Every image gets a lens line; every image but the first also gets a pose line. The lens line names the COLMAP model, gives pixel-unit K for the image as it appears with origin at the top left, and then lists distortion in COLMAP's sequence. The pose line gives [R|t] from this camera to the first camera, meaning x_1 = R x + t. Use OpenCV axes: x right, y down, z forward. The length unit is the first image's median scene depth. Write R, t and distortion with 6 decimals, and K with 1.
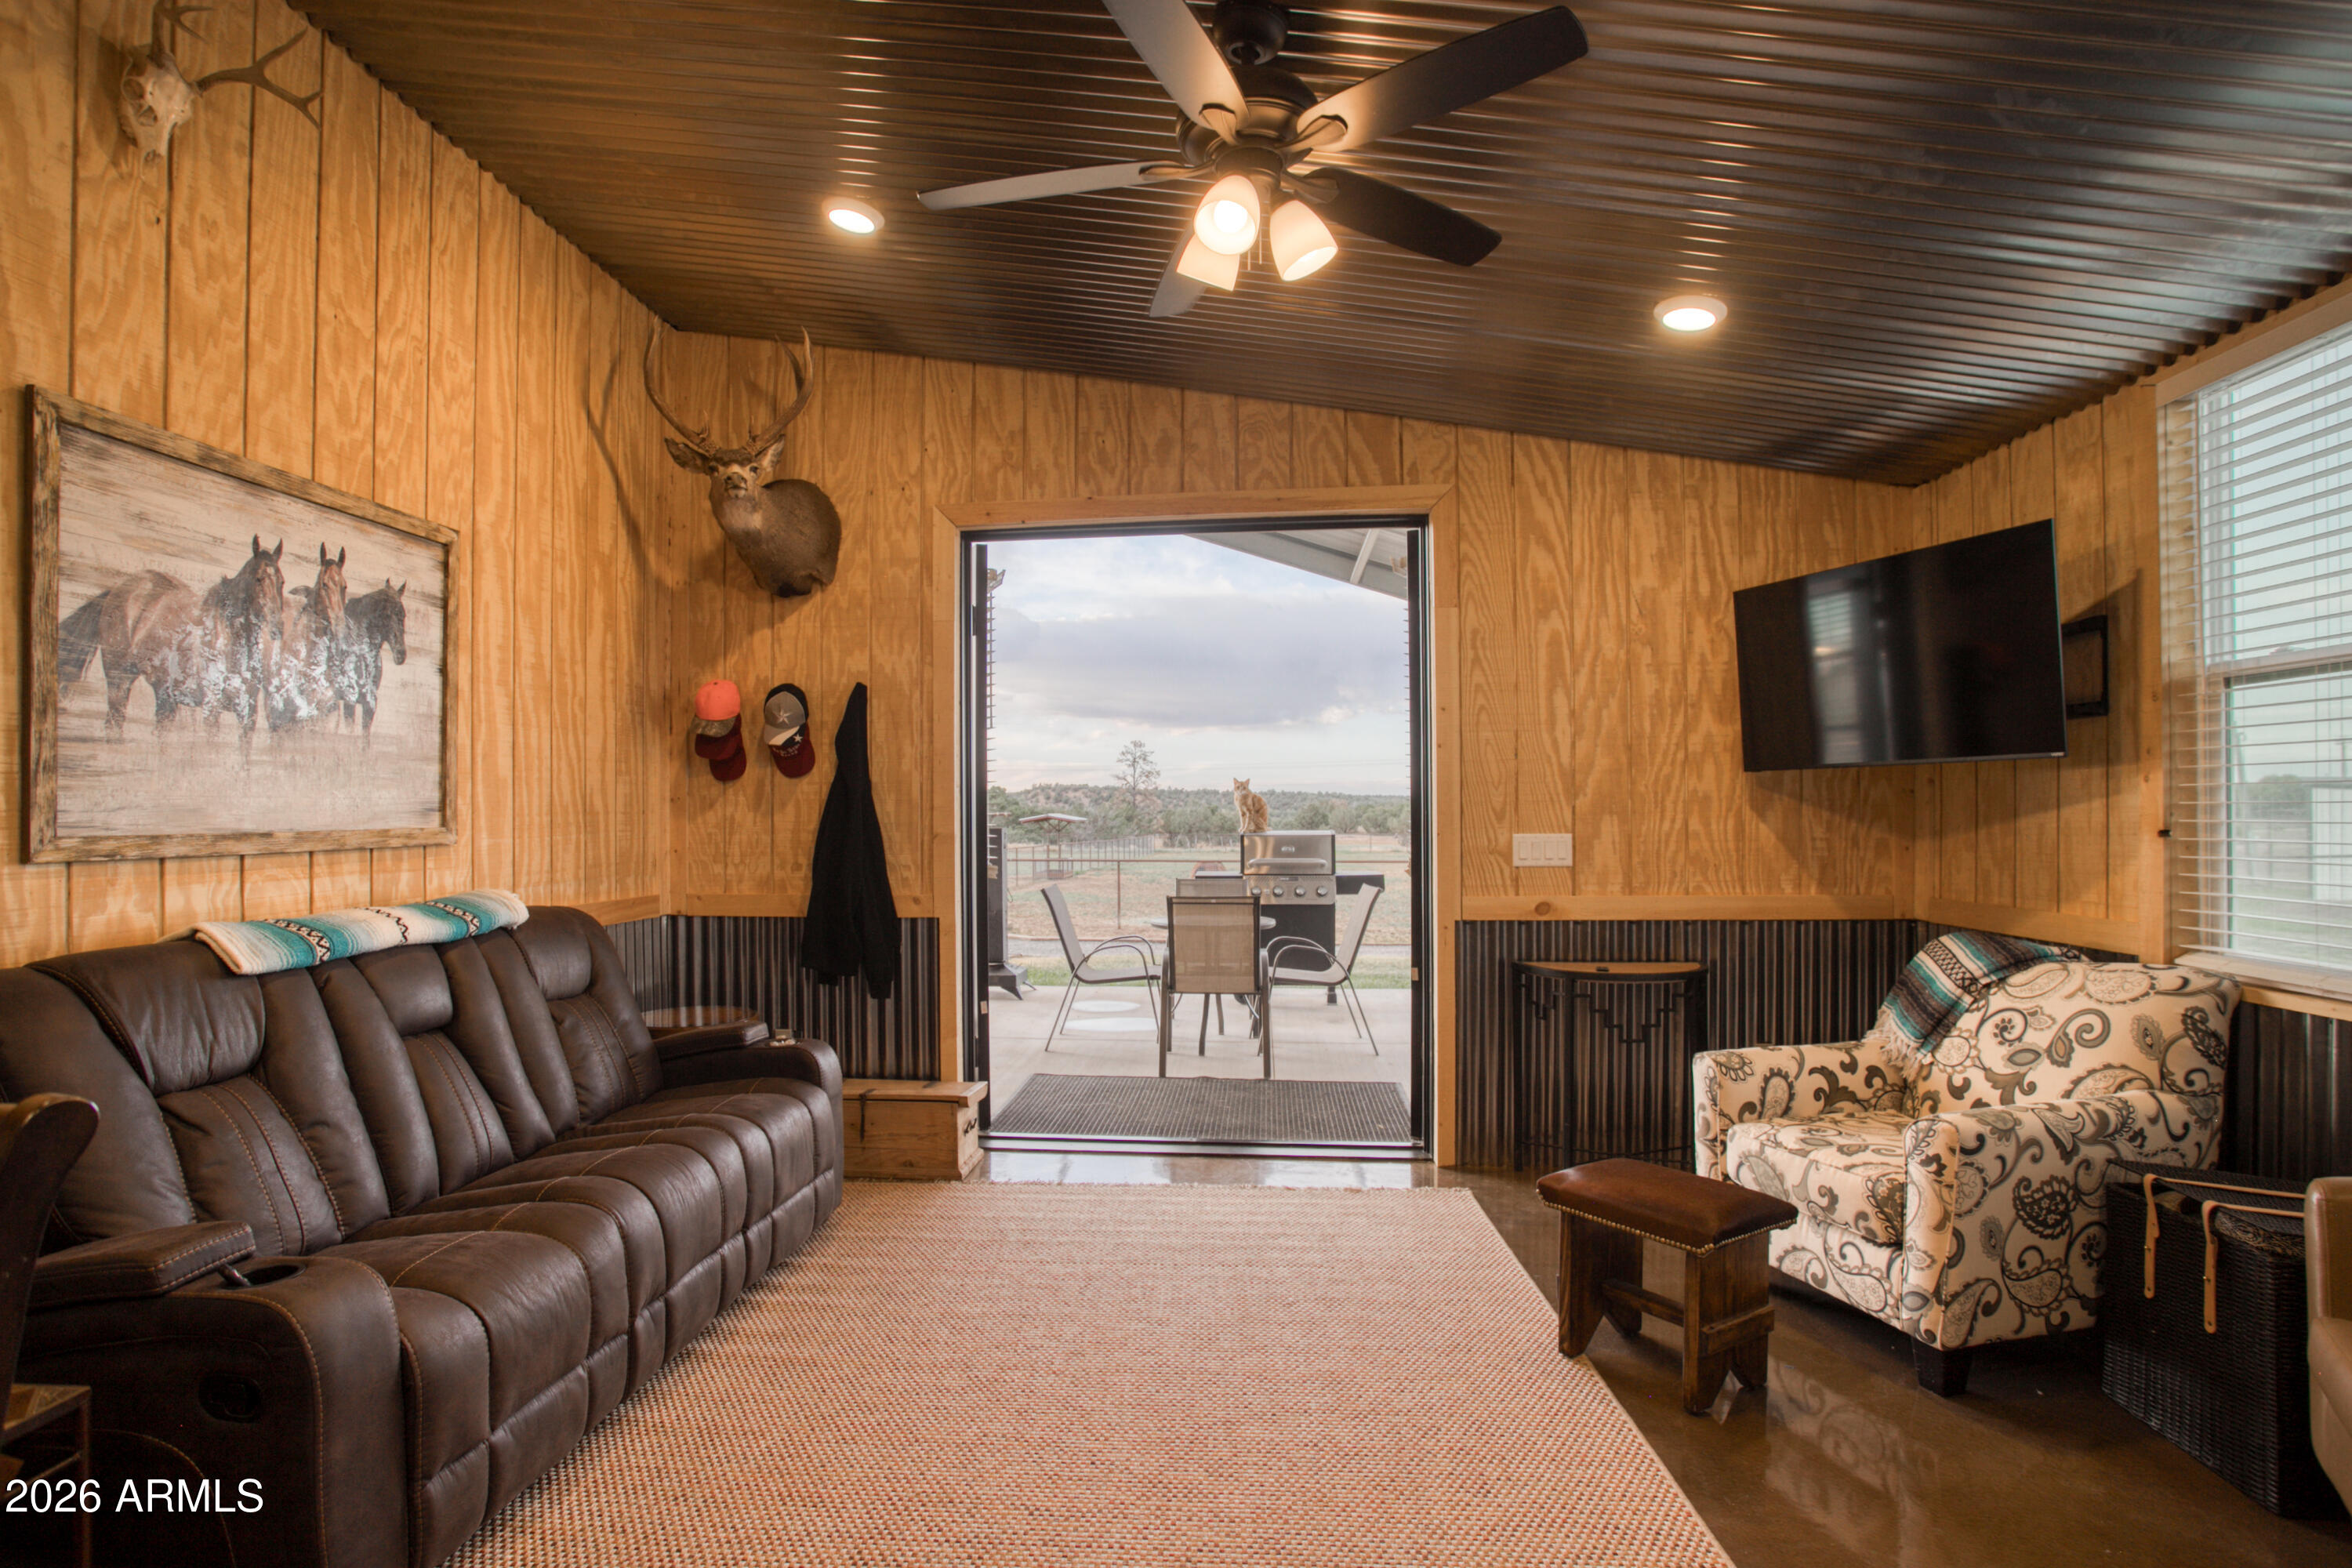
lens RADIAL K [[1107.5, 0, 1176.0], [0, 1107.5, 784.0], [0, 0, 1]] dist [-0.071633, 0.027611]
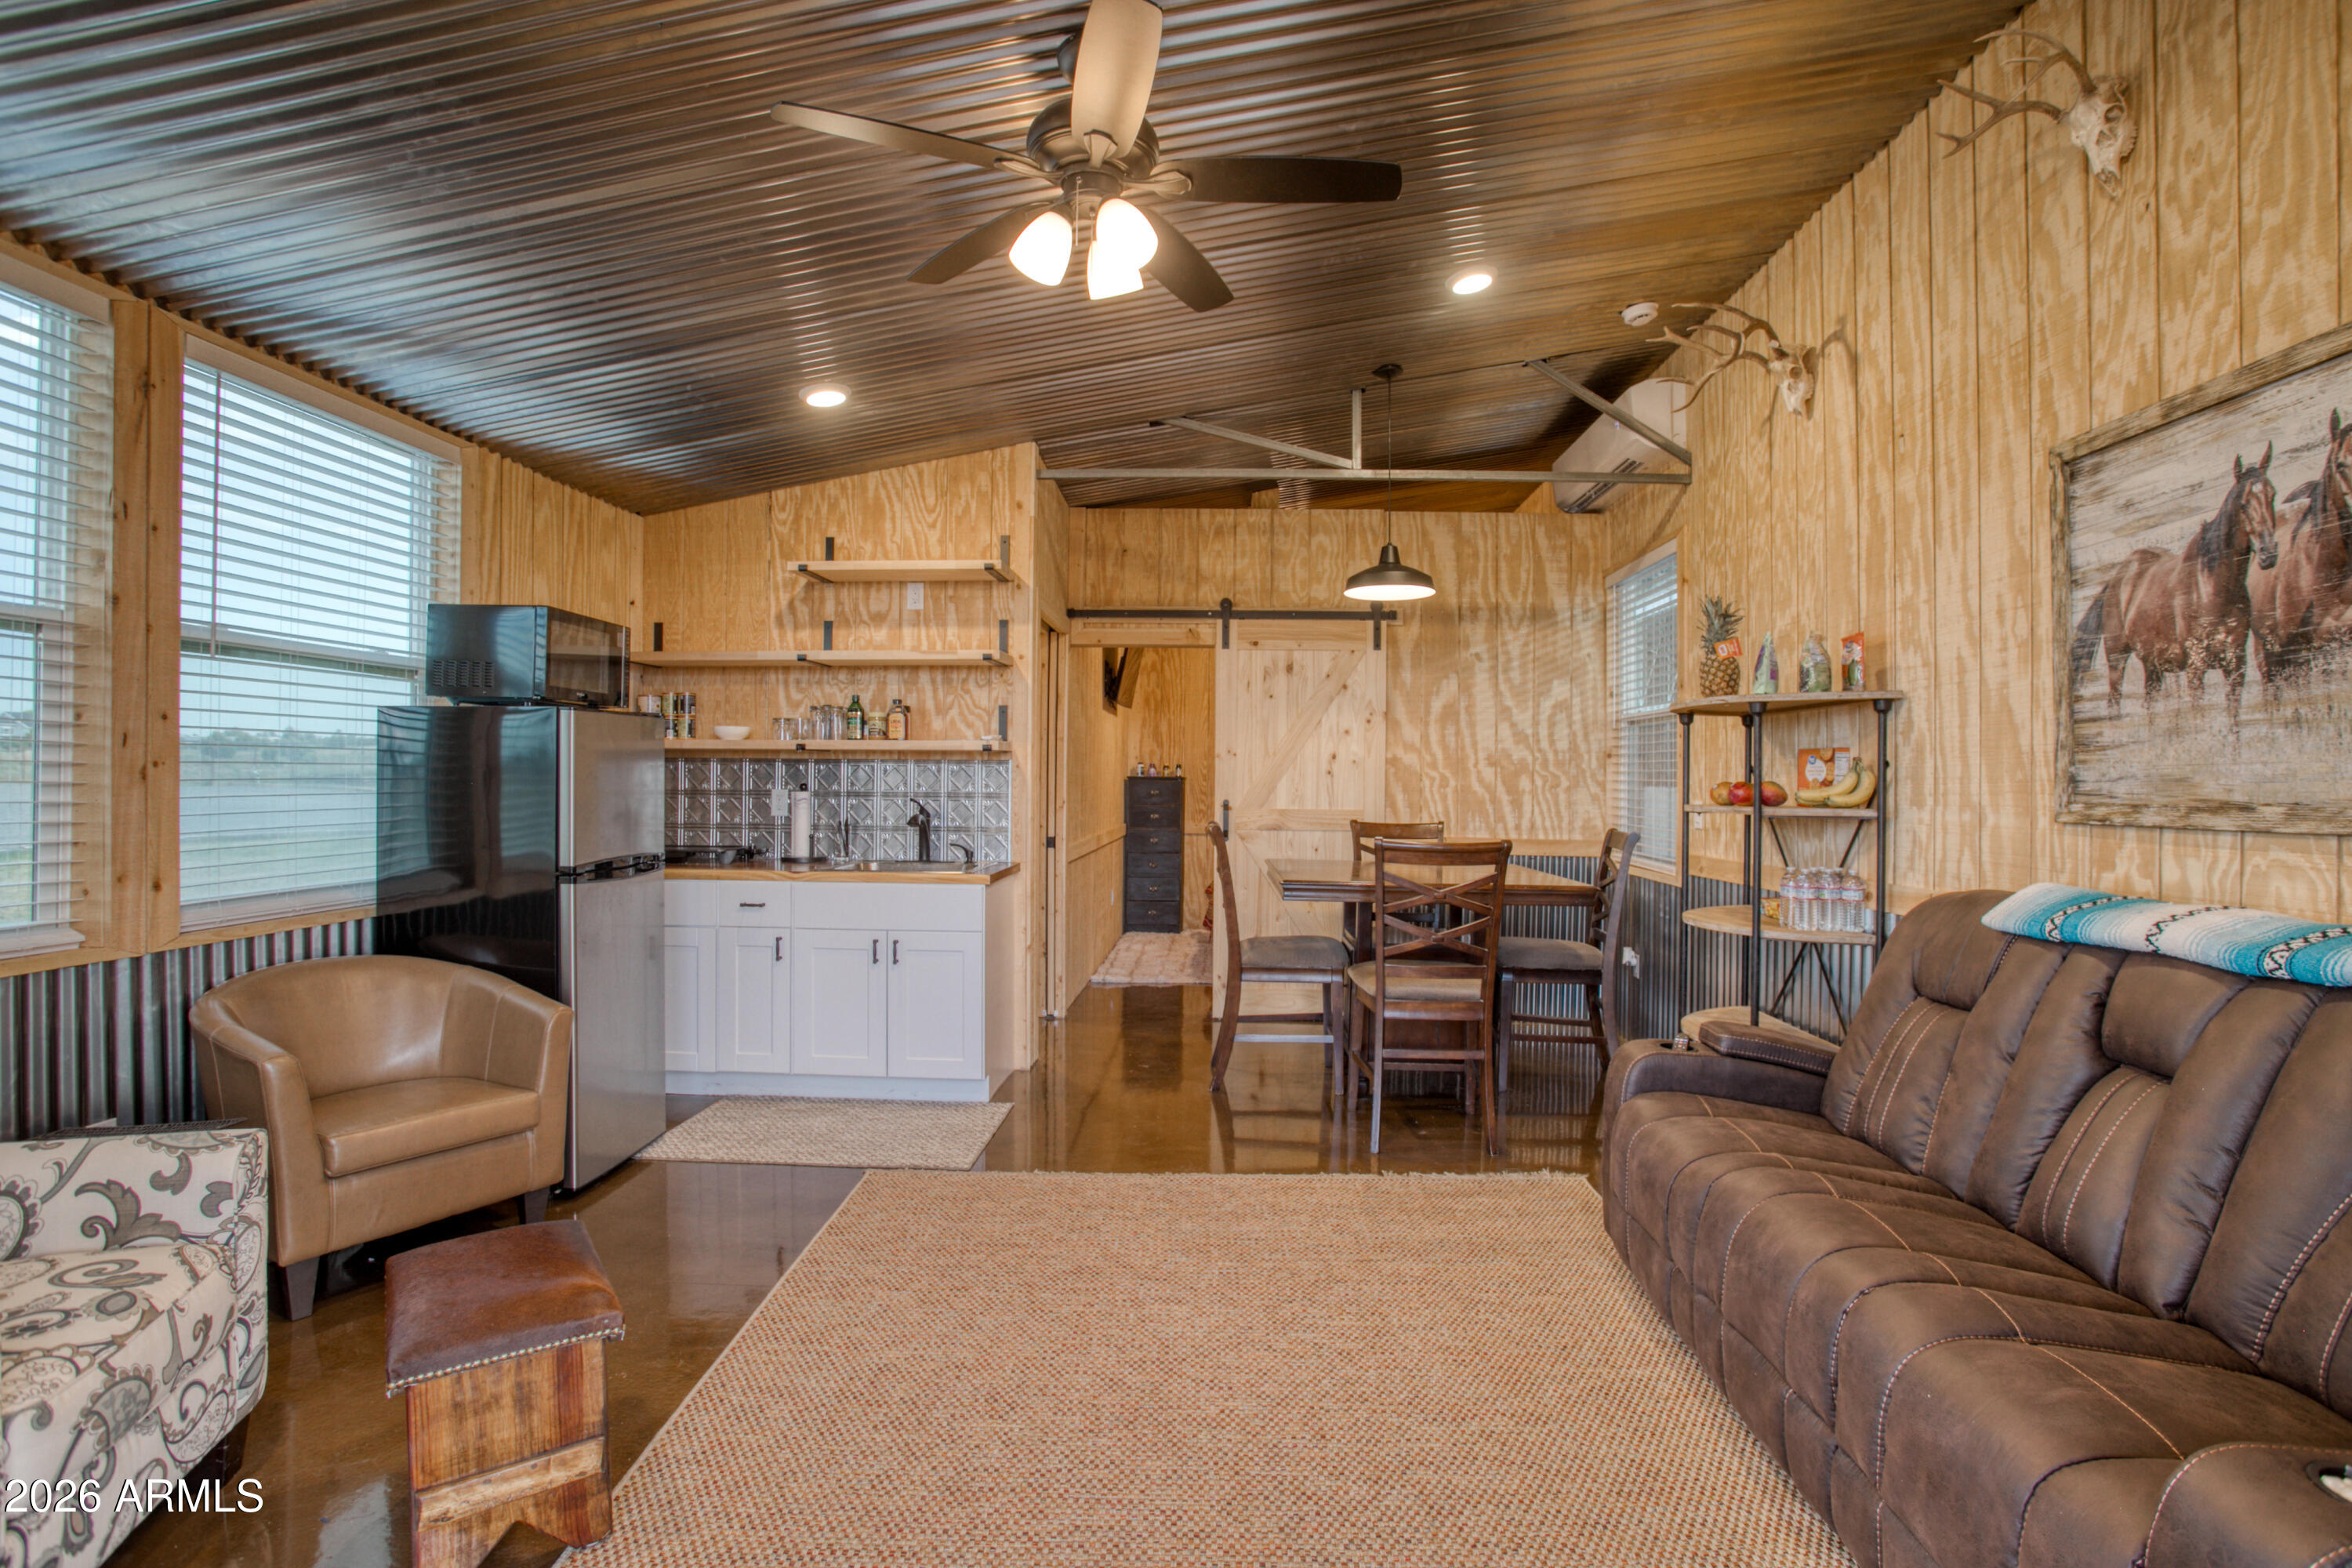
lens RADIAL K [[1107.5, 0, 1176.0], [0, 1107.5, 784.0], [0, 0, 1]] dist [-0.071633, 0.027611]
pose [[-0.999769, -0.007078, -0.020281, 0.000051], [-0.006557, 0.999649, -0.025656, 0.059172], [0.020455, -0.025517, -0.999465, 1.940146]]
